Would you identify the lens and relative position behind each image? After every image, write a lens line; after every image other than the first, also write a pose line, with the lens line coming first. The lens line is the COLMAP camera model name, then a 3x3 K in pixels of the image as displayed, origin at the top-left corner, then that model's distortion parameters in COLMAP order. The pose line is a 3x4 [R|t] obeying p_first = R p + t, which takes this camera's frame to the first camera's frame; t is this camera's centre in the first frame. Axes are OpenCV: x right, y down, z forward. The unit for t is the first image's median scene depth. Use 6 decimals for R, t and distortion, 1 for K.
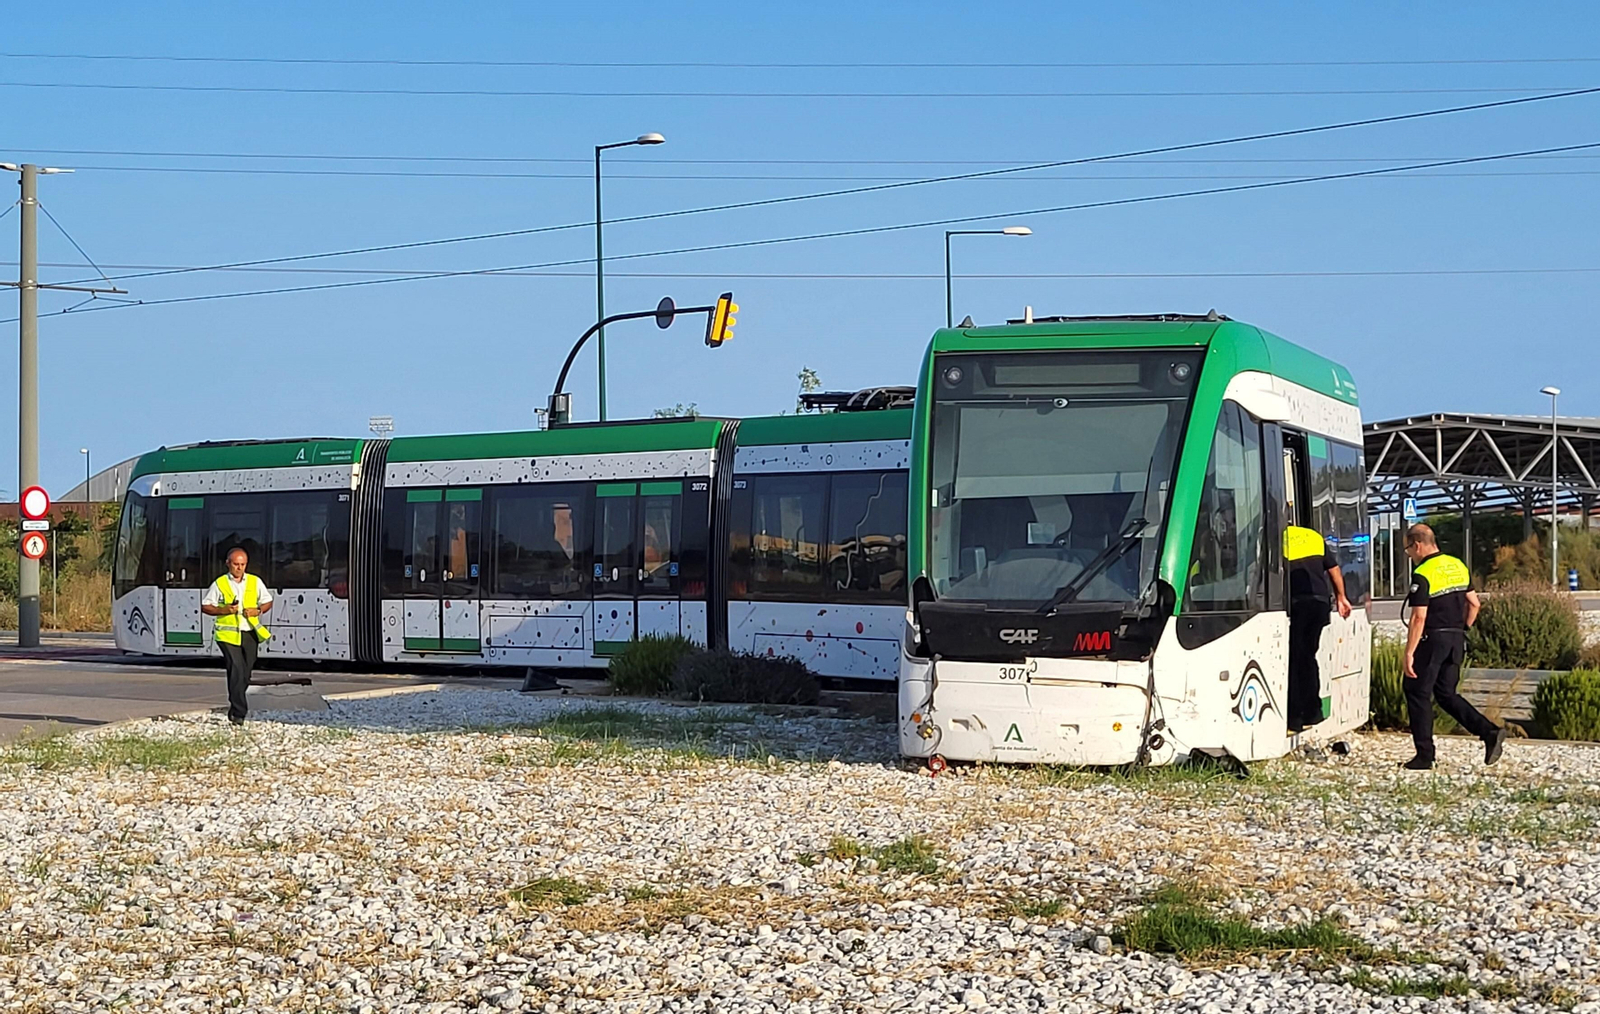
lens RADIAL K [[2872.2, 0, 764.4], [0, 2872.2, 504.5], [0, 0, 1]] dist [0.038239, -0.088918]
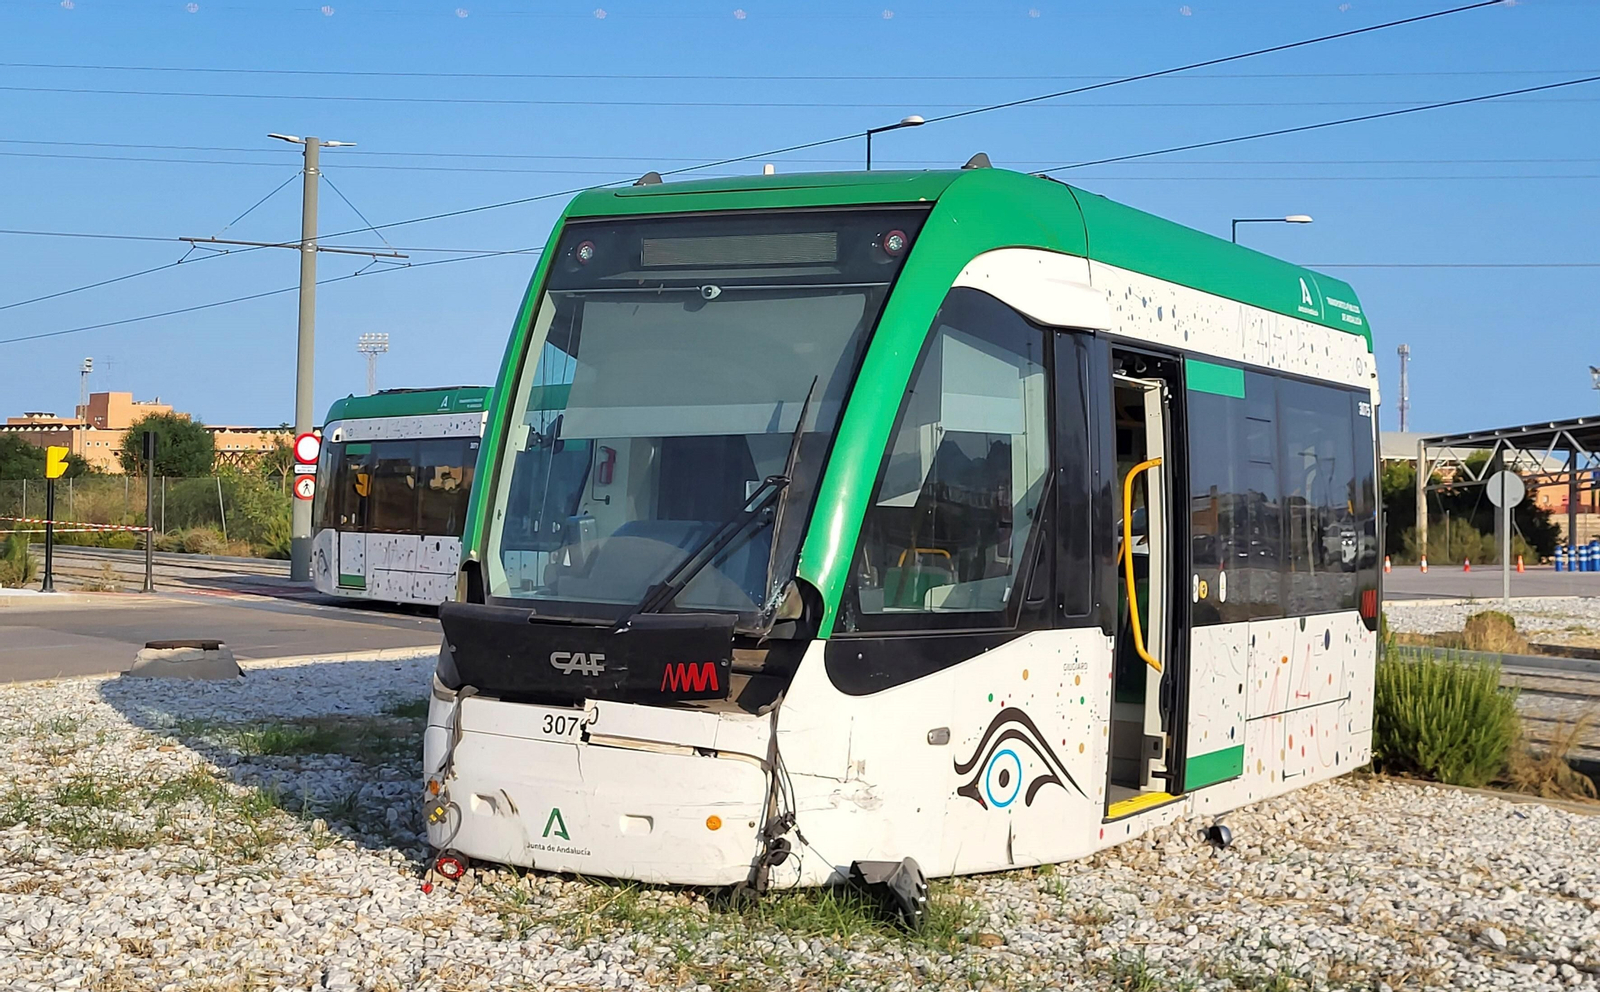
lens RADIAL K [[2240.7, 0, 833.2], [0, 2240.7, 400.6], [0, 0, 1]] dist [0.025418, 0.042578]
pose [[0.985910, 0.016236, -0.166485, 0.164646], [-0.021119, 0.999396, -0.027602, 0.001328], [0.165936, 0.030729, 0.985658, 0.398572]]
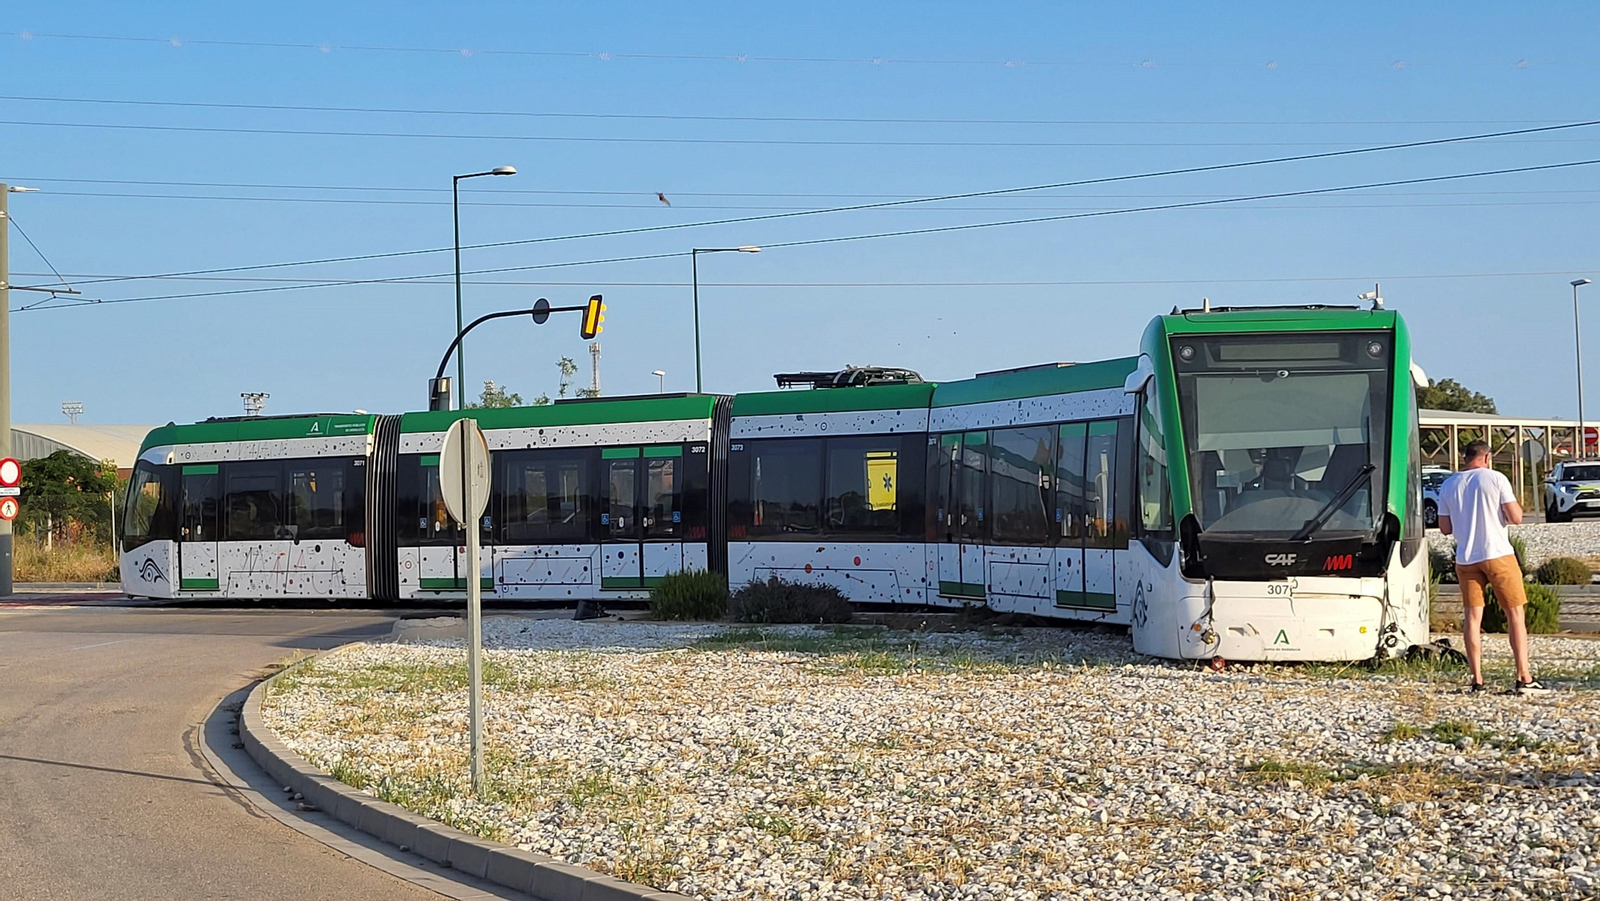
lens RADIAL K [[2274.3, 0, 820.8], [0, 2274.3, 429.0], [0, 0, 1]] dist [0.042741, 0.007544]
pose [[0.980419, -0.008556, 0.196734, -0.225604], [0.011993, 0.999795, -0.016286, 0.001981], [-0.196555, 0.018326, 0.980322, 0.047728]]
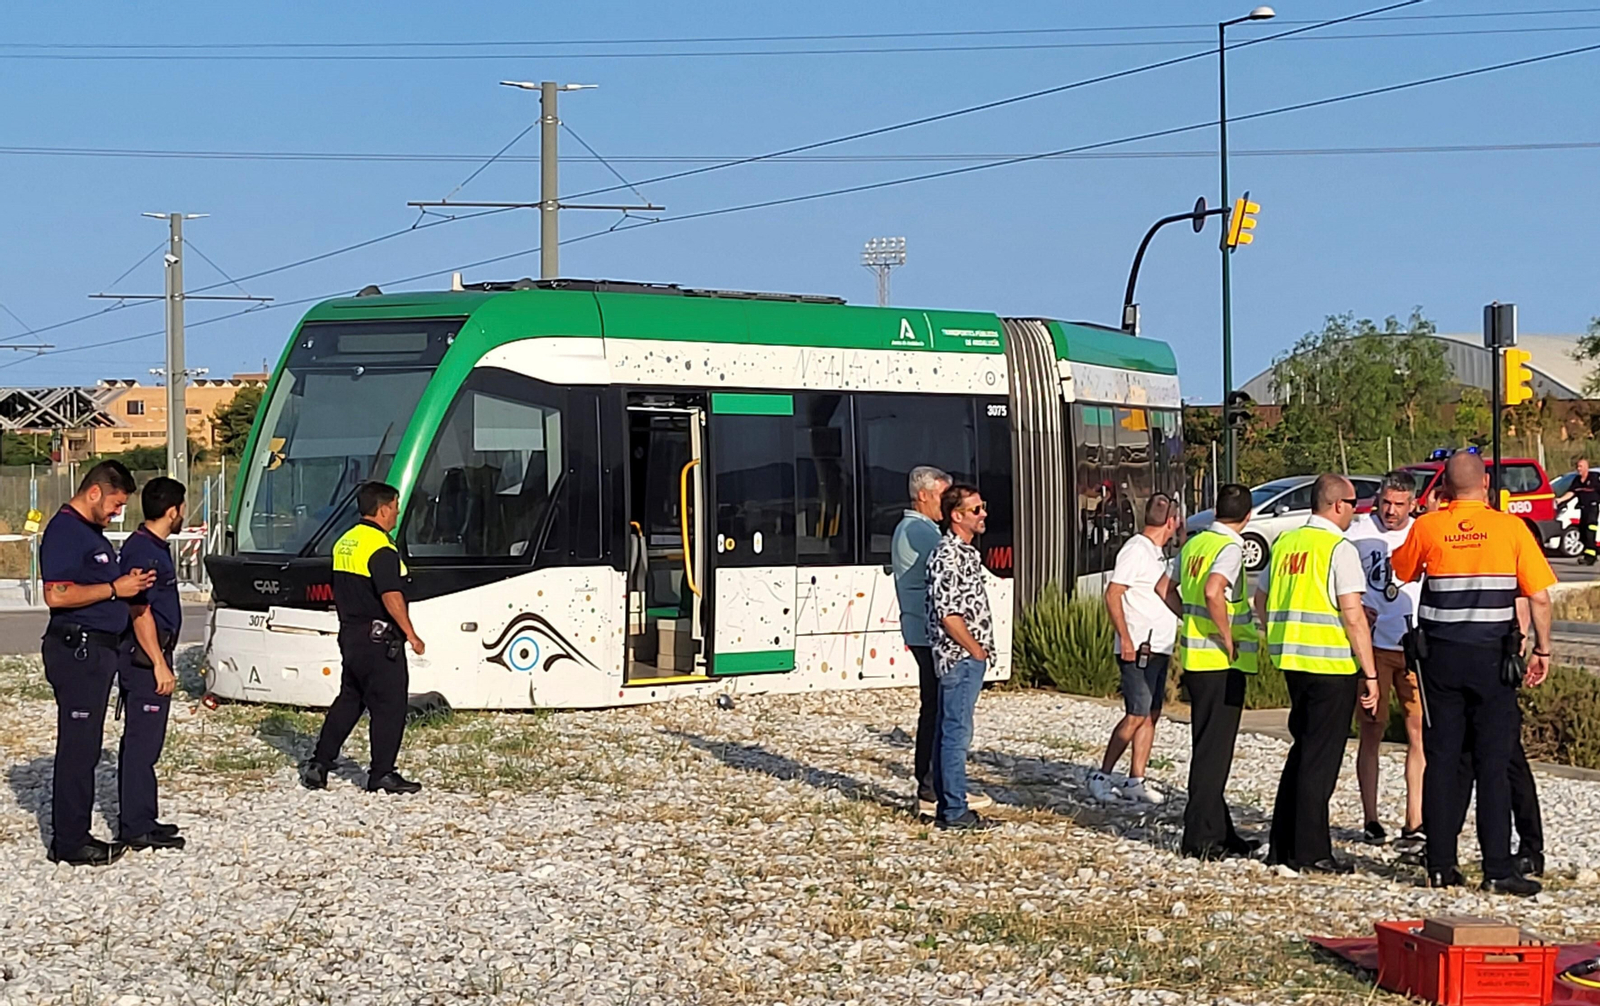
lens RADIAL K [[3485.9, 0, 799.9], [0, 3485.9, 501.5], [0, 0, 1]] dist [0.020949, 0.221271]
pose [[0.914060, 0.007078, -0.405517, 0.606881], [0.004750, 0.999592, 0.028154, -0.017375], [0.405551, -0.027660, 0.913654, -0.099937]]
